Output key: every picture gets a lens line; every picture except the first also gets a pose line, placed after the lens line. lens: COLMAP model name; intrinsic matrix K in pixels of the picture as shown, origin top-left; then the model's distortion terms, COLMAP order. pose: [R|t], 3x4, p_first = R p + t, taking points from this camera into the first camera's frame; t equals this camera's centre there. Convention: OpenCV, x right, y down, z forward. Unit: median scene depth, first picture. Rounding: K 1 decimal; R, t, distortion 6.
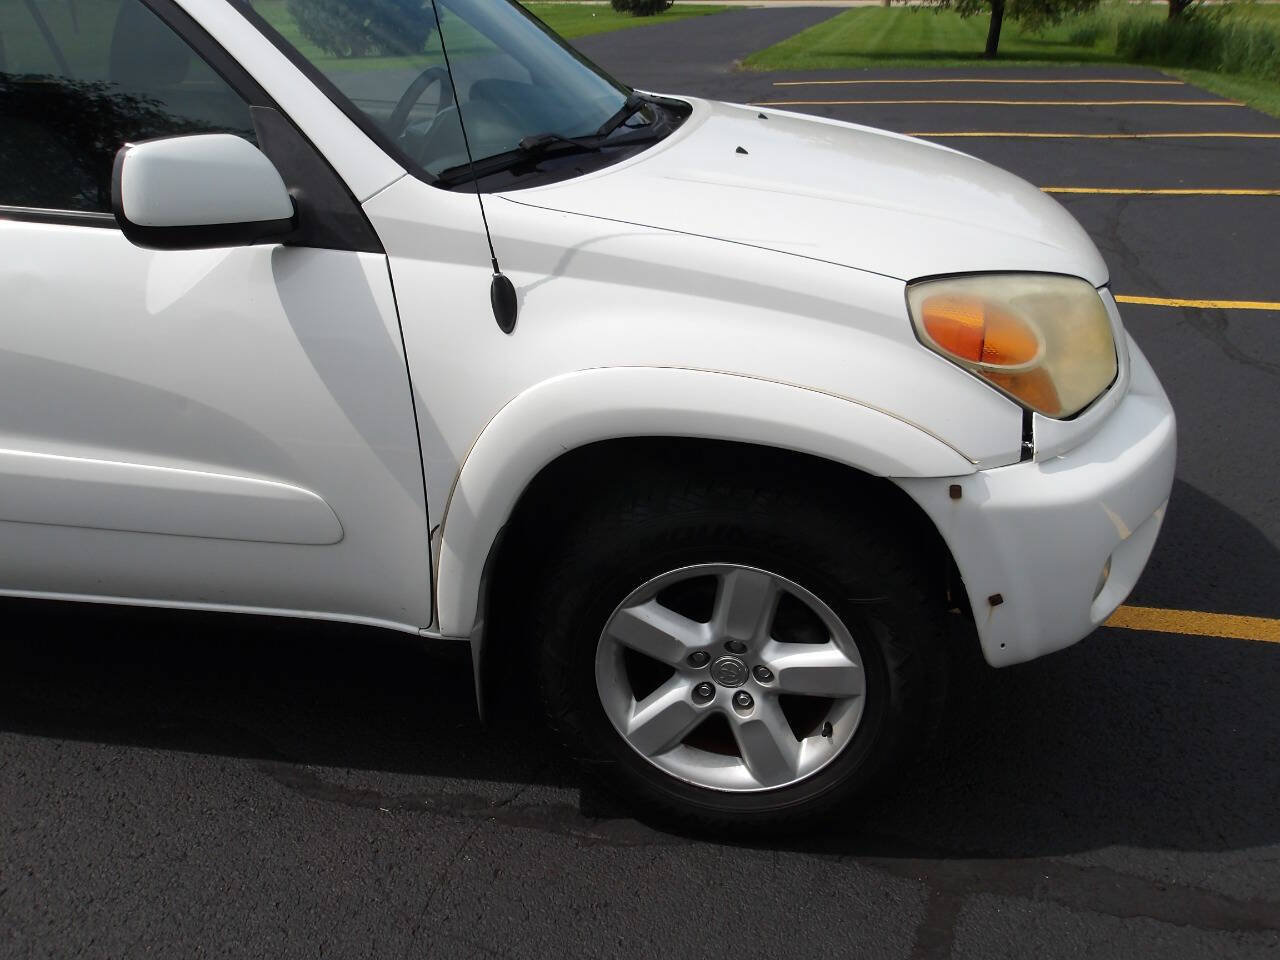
lens RADIAL K [[1056.6, 0, 640.0], [0, 1056.6, 480.0], [0, 0, 1]] dist [-0.003166, 0.008995]
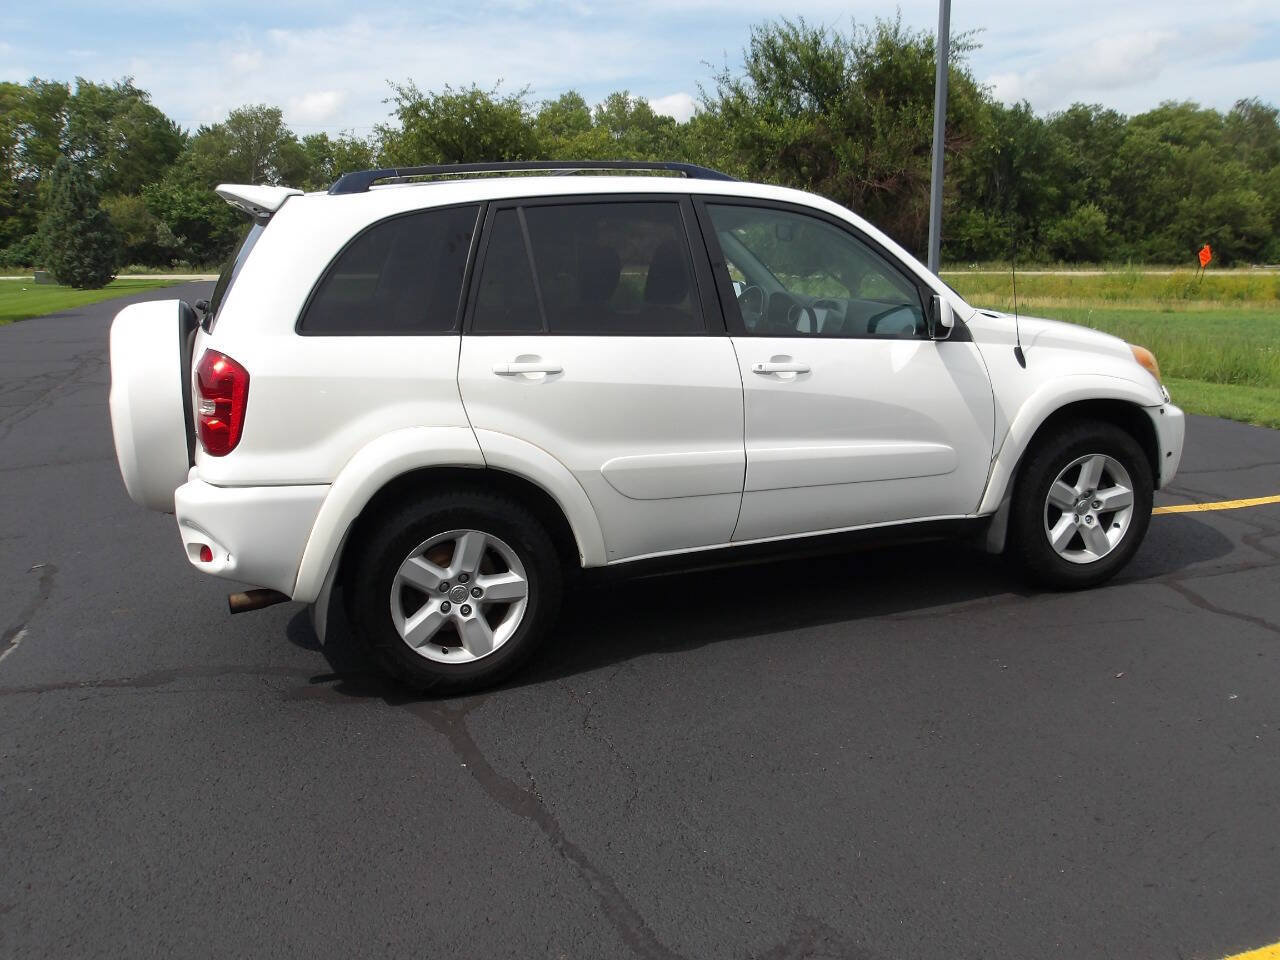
lens RADIAL K [[1056.6, 0, 640.0], [0, 1056.6, 480.0], [0, 0, 1]] dist [-0.003166, 0.008995]
pose [[0.860490, -0.100575, 0.499441, -1.976927], [0.214117, 0.960932, -0.175395, 0.327482], [-0.462289, 0.257865, 0.848407, -0.586146]]
